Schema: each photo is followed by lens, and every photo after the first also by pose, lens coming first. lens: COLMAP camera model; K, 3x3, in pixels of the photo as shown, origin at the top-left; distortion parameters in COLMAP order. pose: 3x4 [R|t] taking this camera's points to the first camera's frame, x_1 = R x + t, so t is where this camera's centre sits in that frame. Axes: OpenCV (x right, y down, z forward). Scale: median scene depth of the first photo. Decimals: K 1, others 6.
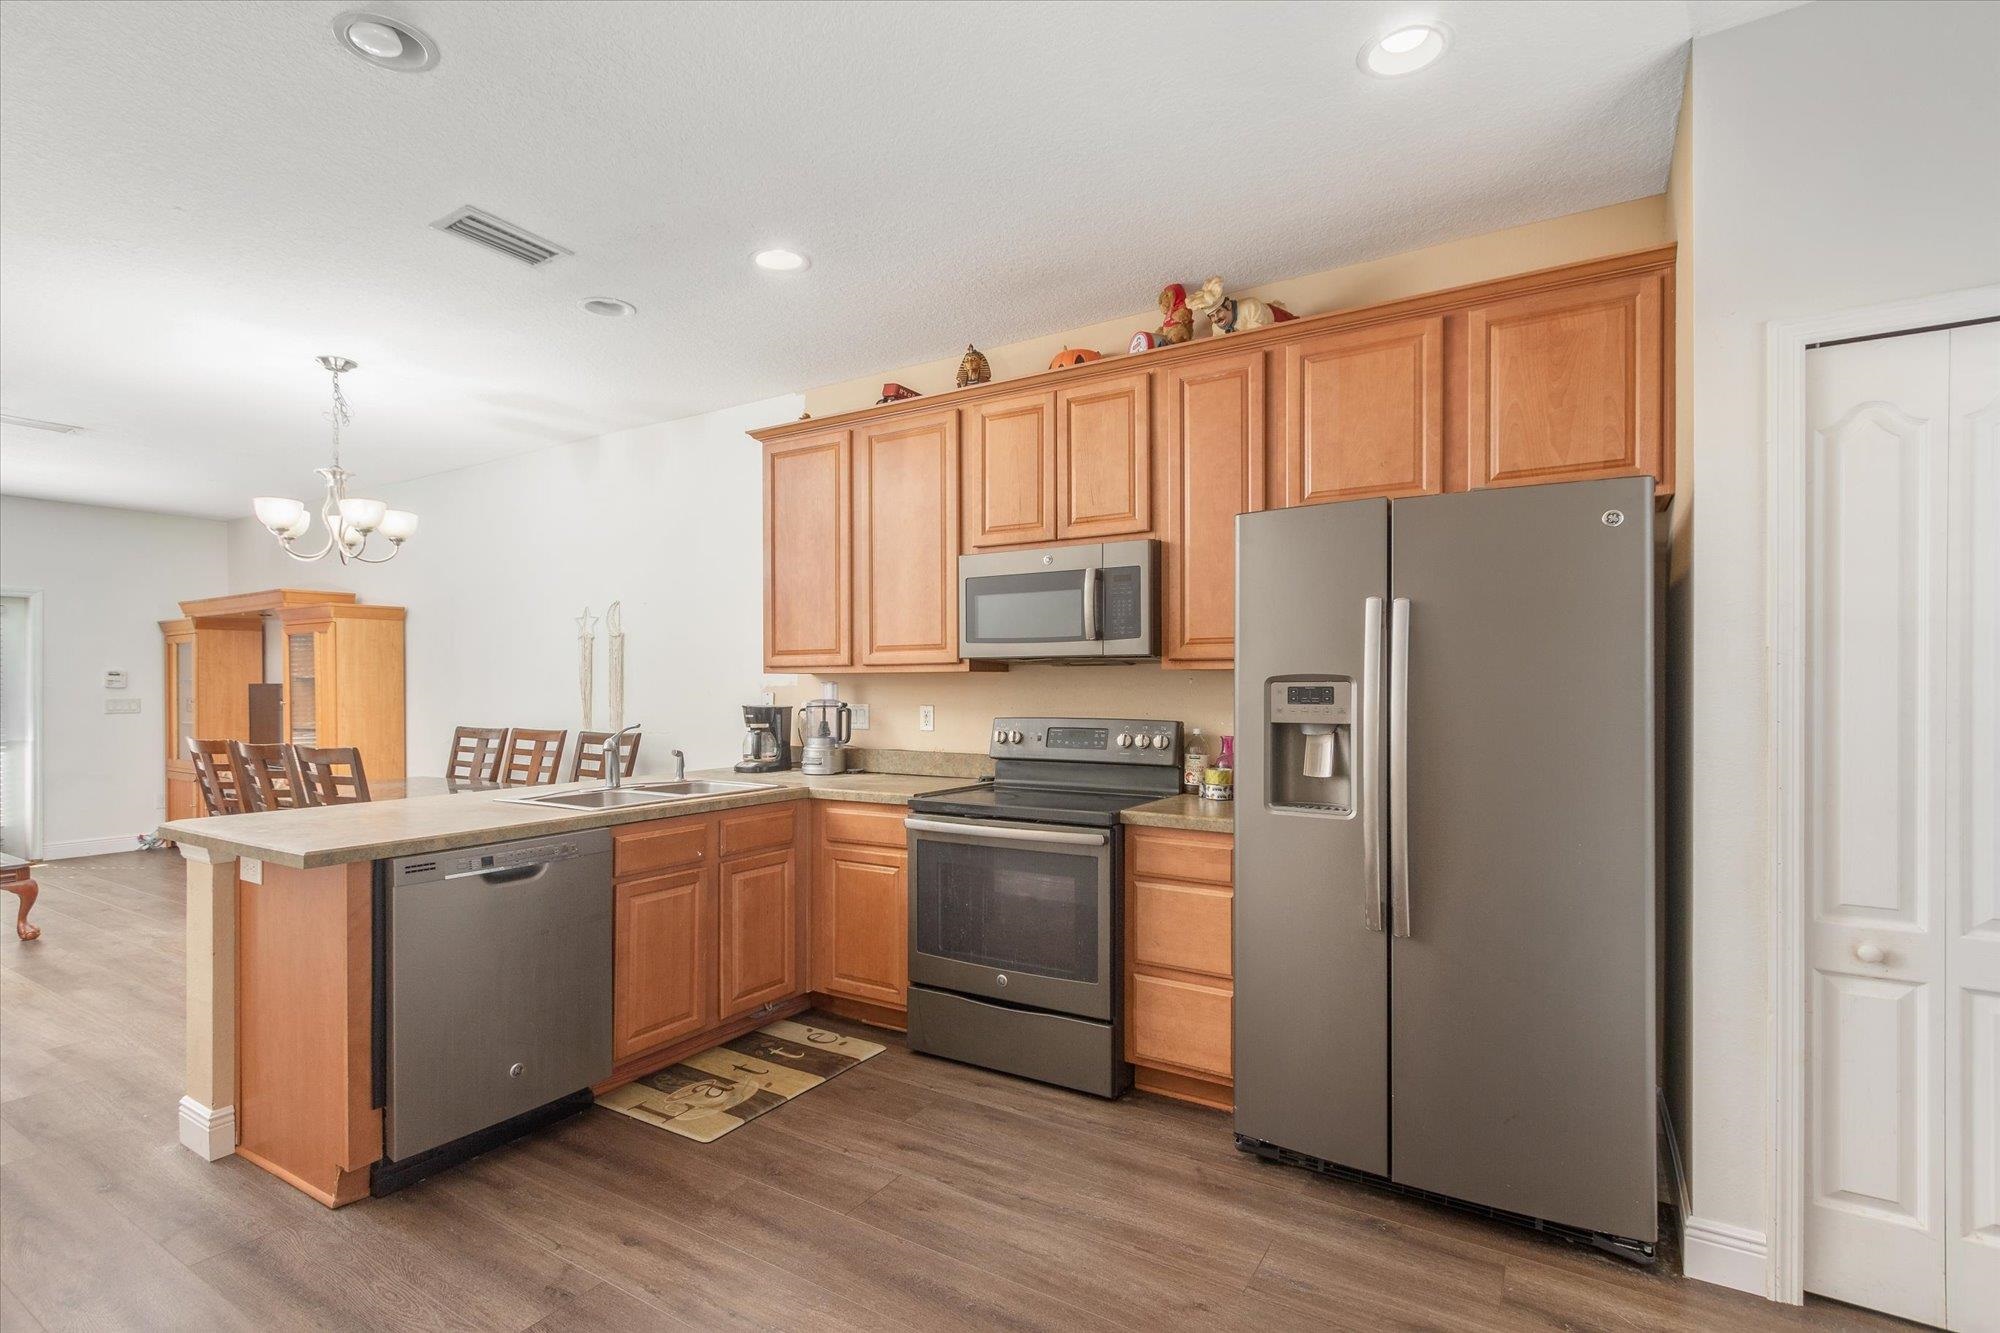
lens RADIAL K [[901.0, 0, 1019.9], [0, 901.0, 688.0], [0, 0, 1]] dist [0.002251, -0.000051]
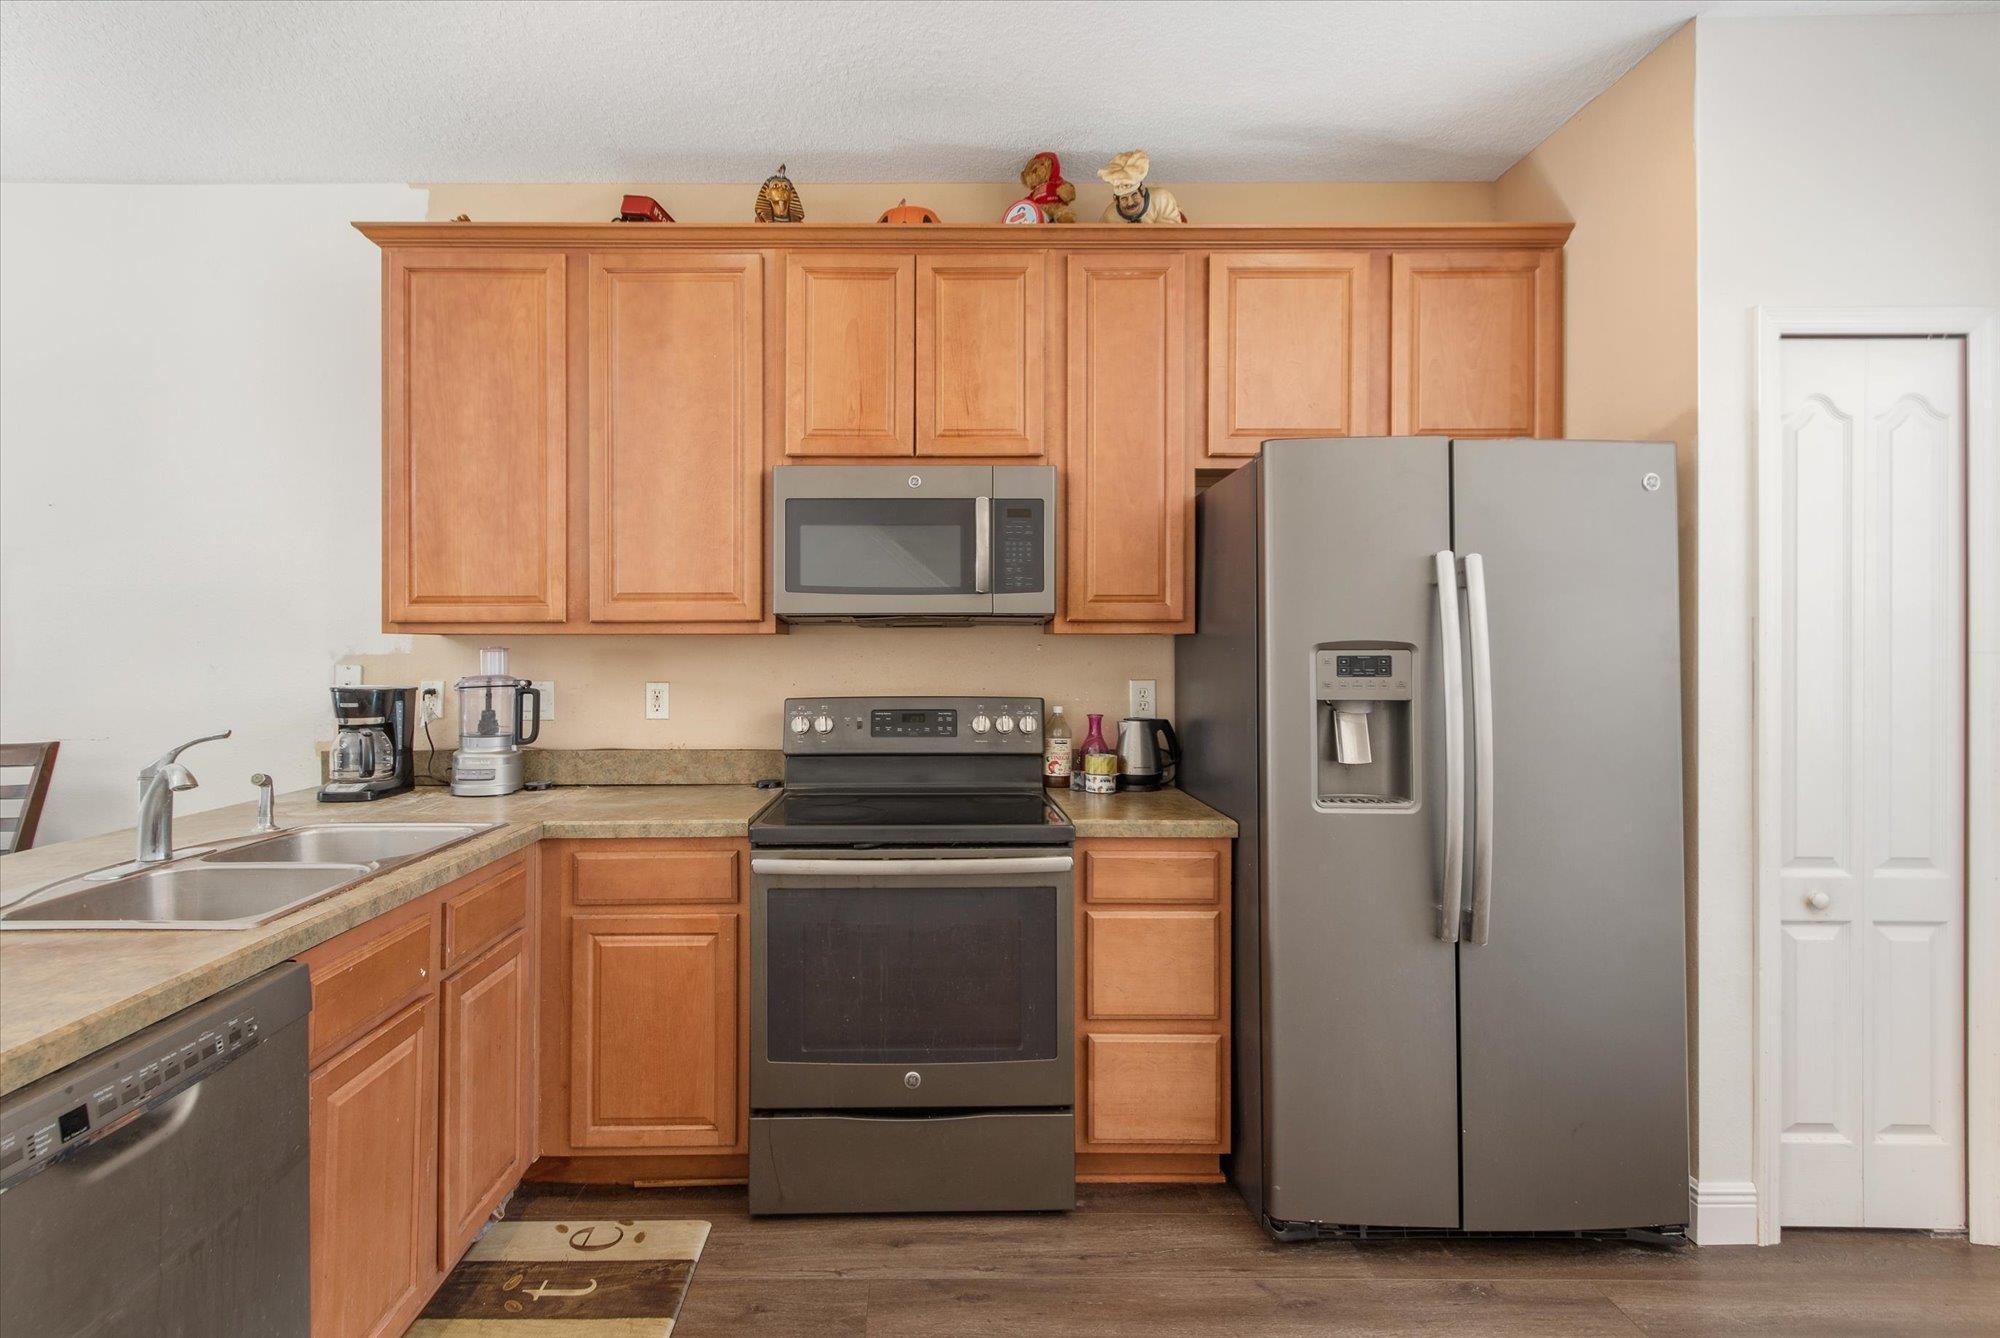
lens RADIAL K [[933.4, 0, 920.3], [0, 933.4, 648.1], [0, 0, 1]] dist [0.004674, 0.000271]
pose [[0.864730, 0.002570, 0.502231, -0.352062], [0.000476, 0.999982, -0.005937, -0.002771], [-0.502237, 0.005373, 0.864713, 0.351383]]
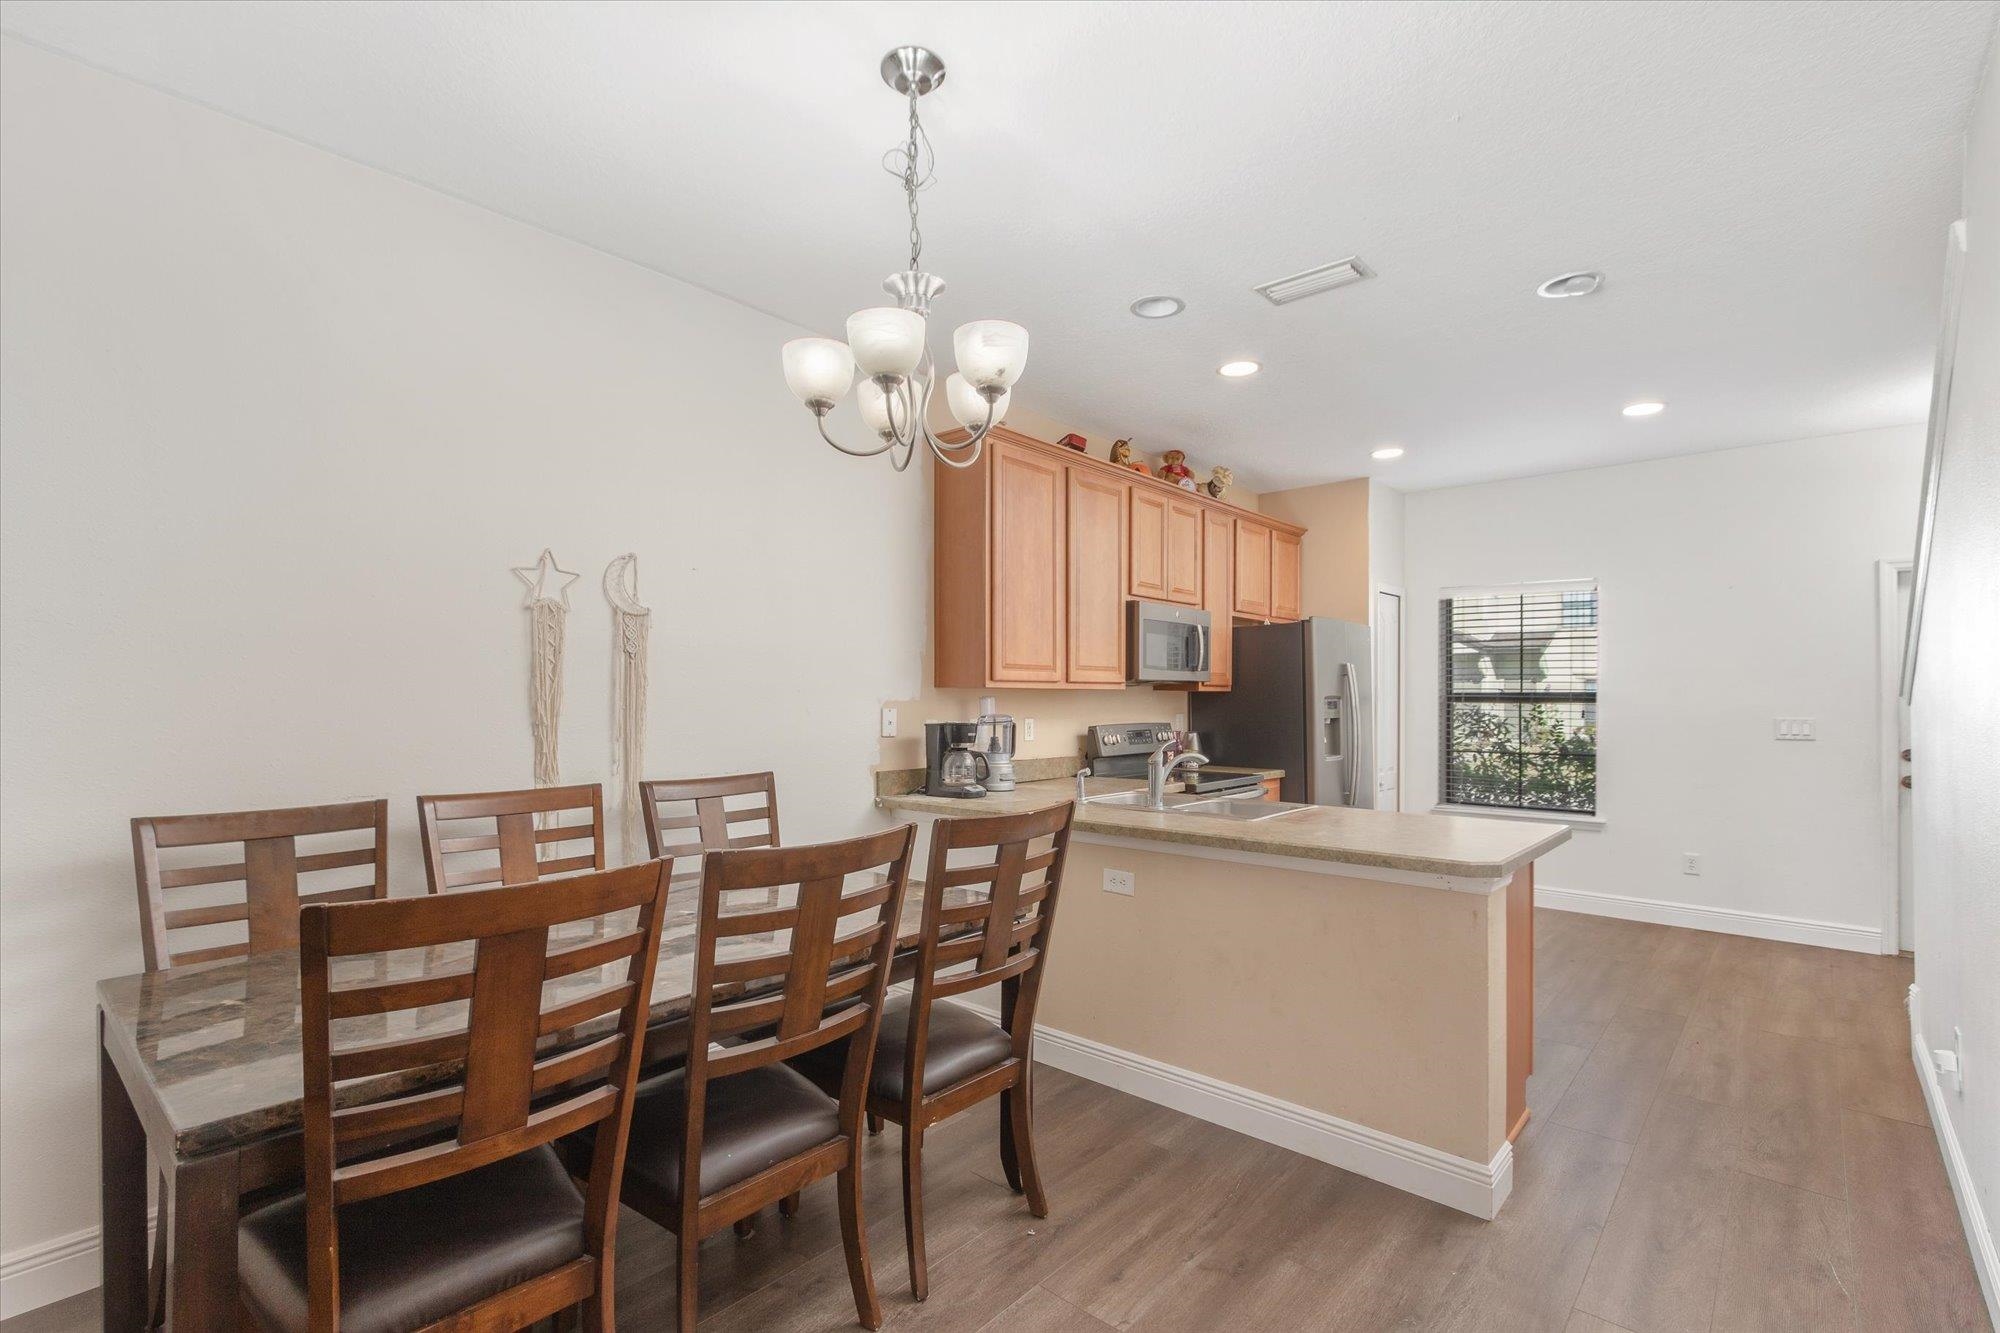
lens RADIAL K [[870.0, 0, 1065.3], [0, 870.0, 684.1], [0, 0, 1]] dist [0.008132, -0.000005]
pose [[0.180304, 0.015559, 0.983488, -1.397821], [-0.002463, 0.999879, -0.015367, -0.007720], [-0.983608, 0.000349, 0.180321, 0.935225]]
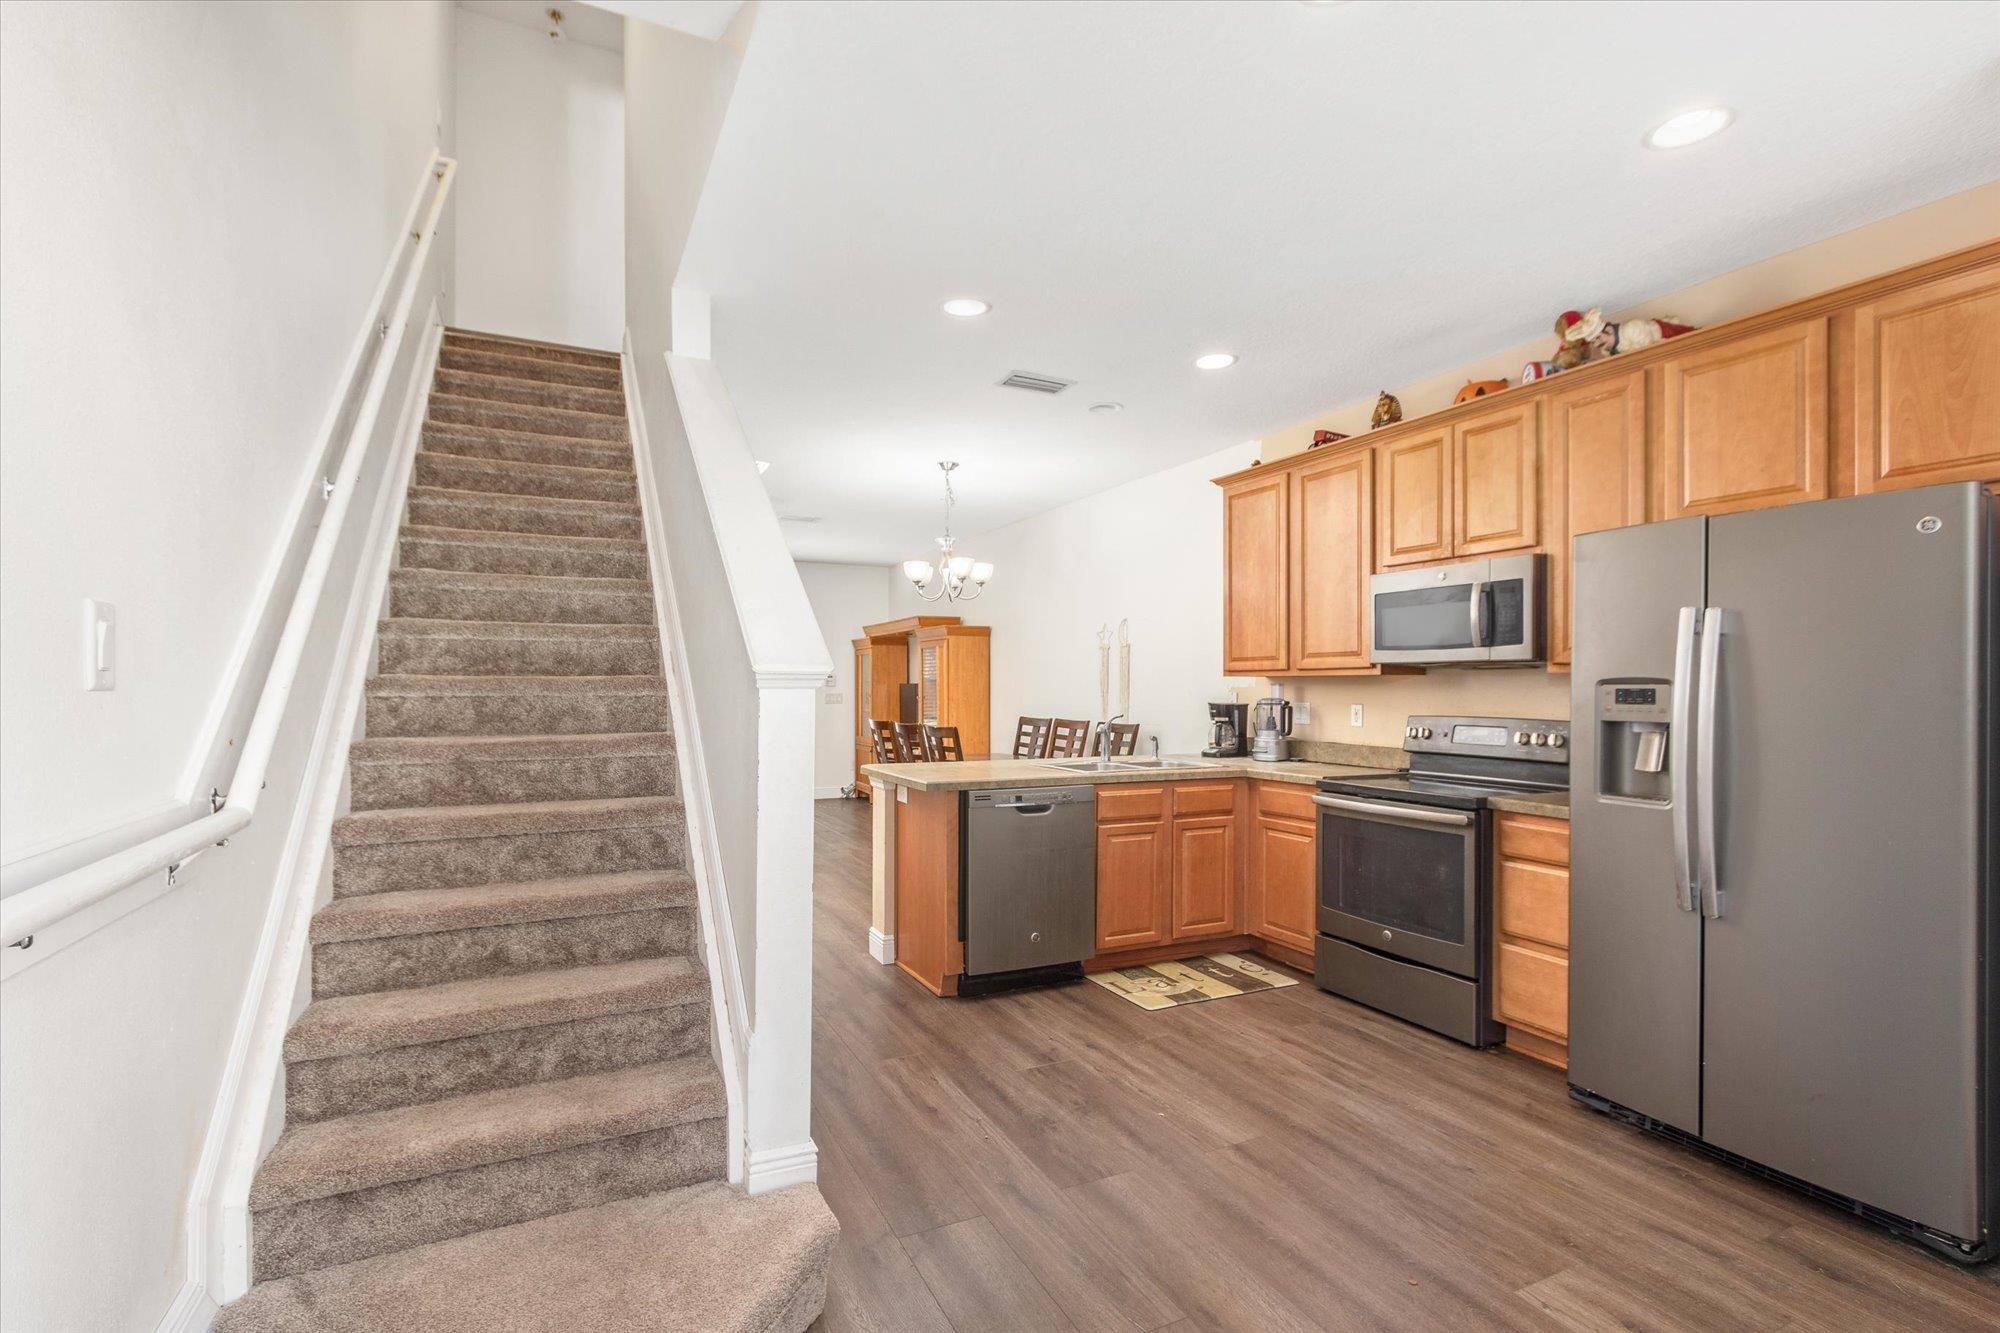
lens RADIAL K [[987.7, 0, 999.6], [0, 987.7, 677.5], [0, 0, 1]] dist [-0.016518, 0.000057]
pose [[0.823656, -0.001752, -0.567087, 0.276076], [-0.004771, 0.999938, -0.010019, 0.000354], [0.567069, 0.010958, 0.823597, -0.336258]]
